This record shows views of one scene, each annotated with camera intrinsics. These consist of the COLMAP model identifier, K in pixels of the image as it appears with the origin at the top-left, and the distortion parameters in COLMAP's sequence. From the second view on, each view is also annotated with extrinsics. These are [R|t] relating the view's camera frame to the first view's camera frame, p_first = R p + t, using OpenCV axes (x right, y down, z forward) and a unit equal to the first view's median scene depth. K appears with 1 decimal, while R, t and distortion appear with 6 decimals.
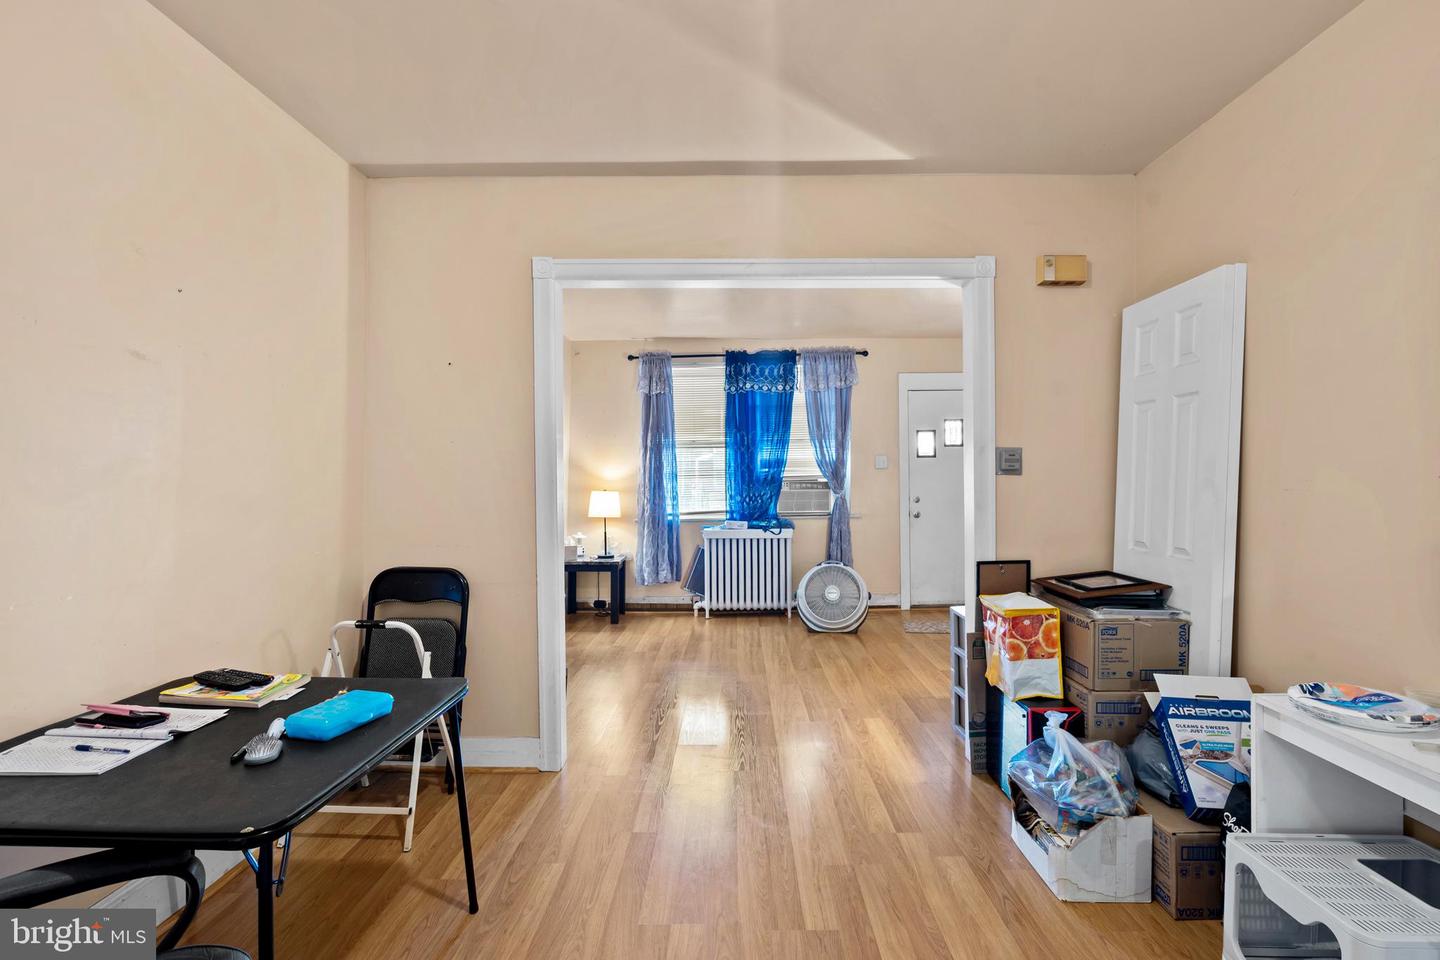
lens RADIAL K [[660.2, 0, 731.4], [0, 660.2, 491.5], [0, 0, 1]] dist [-0.006523, 0.003083]
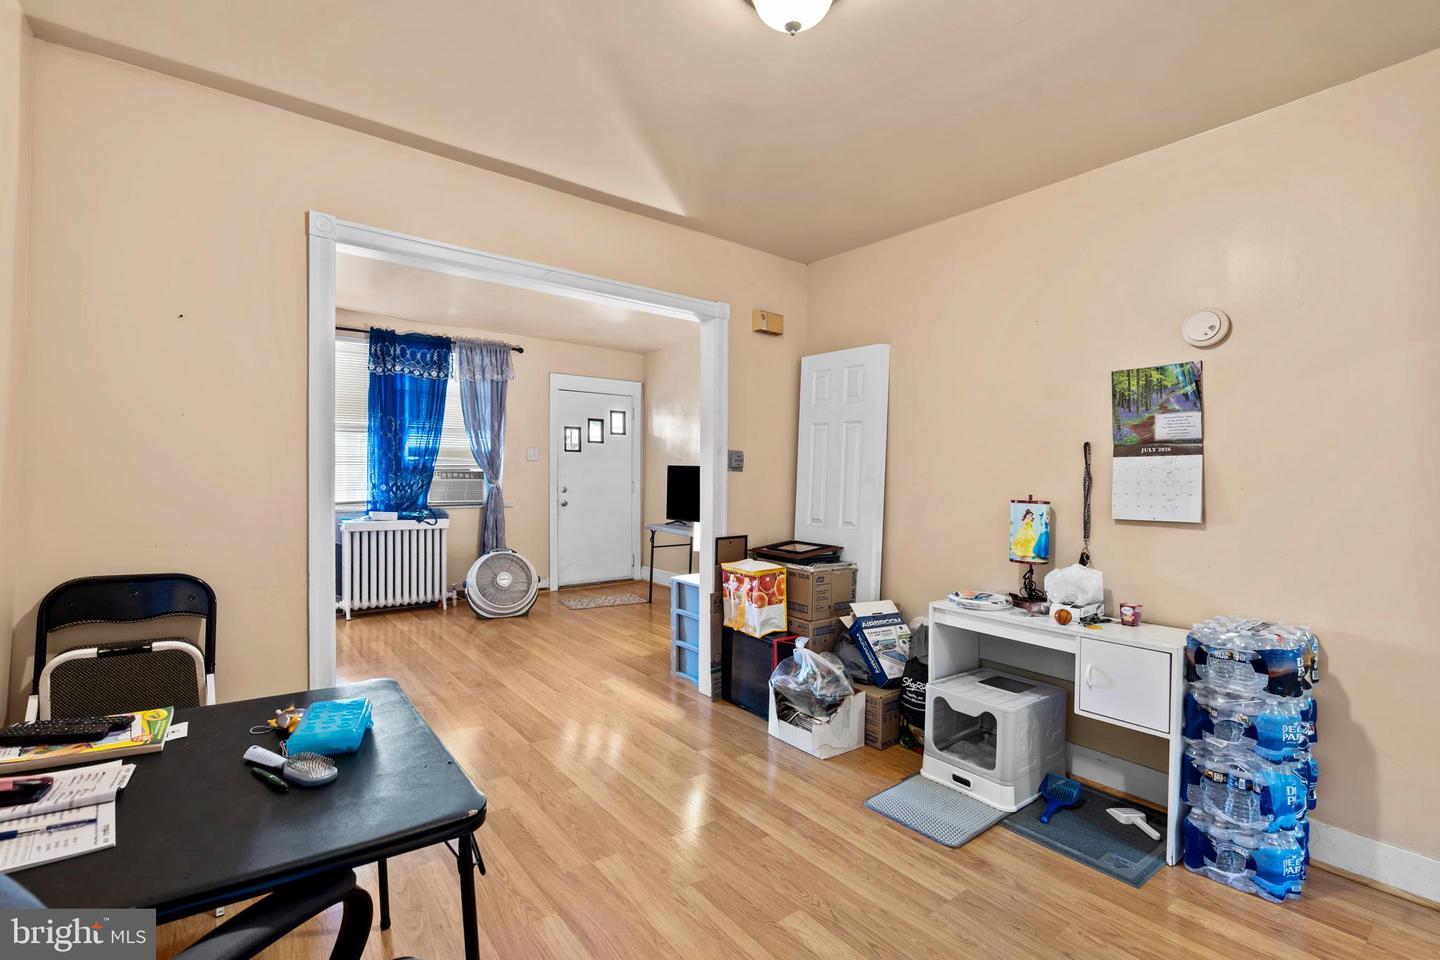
lens RADIAL K [[660.2, 0, 698.2], [0, 660.2, 483.4], [0, 0, 1]] dist [-0.006523, 0.003083]
pose [[0.796281, 0.009667, 0.604849, -0.203501], [-0.010924, 0.999939, -0.001600, 0.000998], [-0.604828, -0.005333, 0.796339, -0.003960]]
